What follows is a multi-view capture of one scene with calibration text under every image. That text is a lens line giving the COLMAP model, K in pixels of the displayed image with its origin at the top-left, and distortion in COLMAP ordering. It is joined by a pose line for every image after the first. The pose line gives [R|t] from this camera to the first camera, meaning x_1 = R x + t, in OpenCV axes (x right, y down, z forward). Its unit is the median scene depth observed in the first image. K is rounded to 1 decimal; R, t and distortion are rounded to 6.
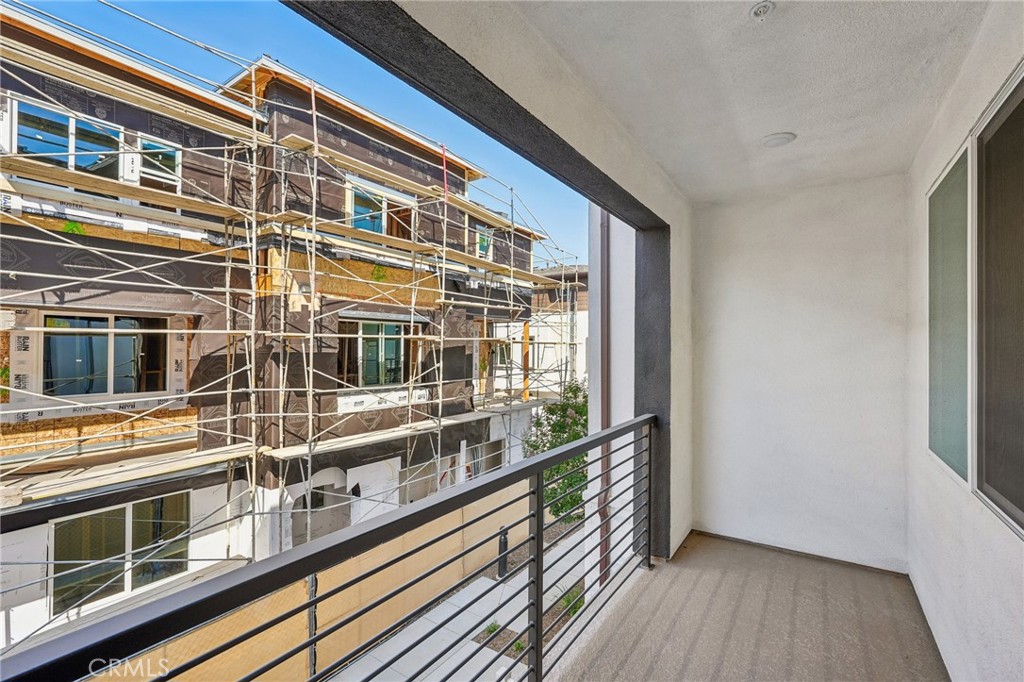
lens RADIAL K [[448.1, 0, 513.4], [0, 448.1, 344.0], [0, 0, 1]] dist [0.002859, 0.000393]
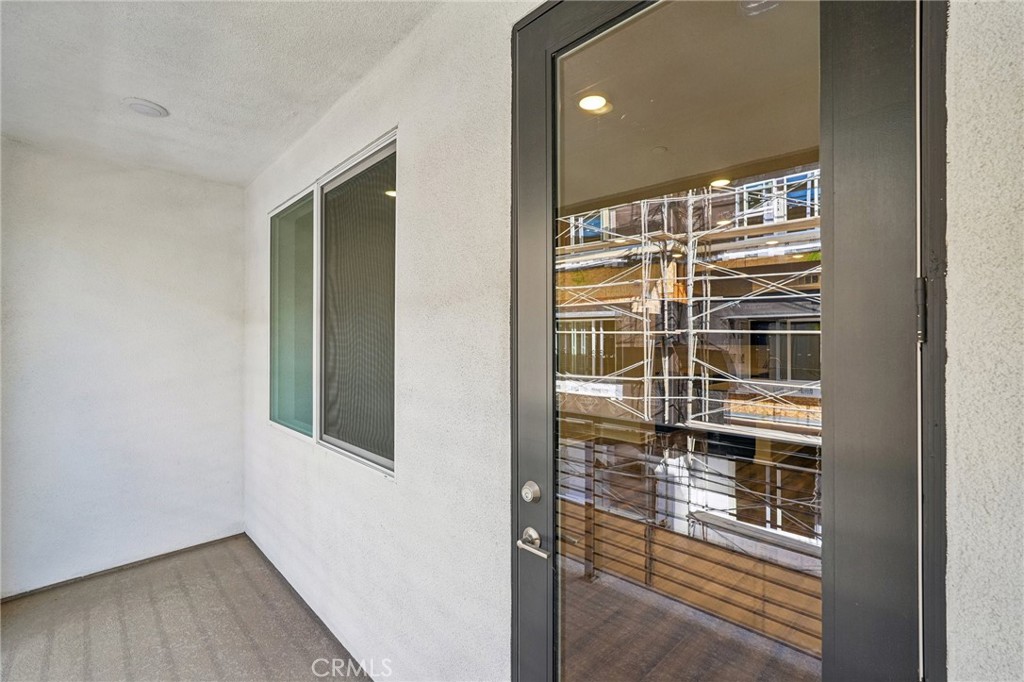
lens RADIAL K [[448.1, 0, 512.0], [0, 448.1, 338.5], [0, 0, 1]] dist [0.002859, 0.000393]
pose [[0.206016, -0.002156, 0.978546, -0.145910], [-0.006141, 0.999975, 0.003496, -0.000528], [-0.978529, -0.006729, 0.205998, 0.093378]]
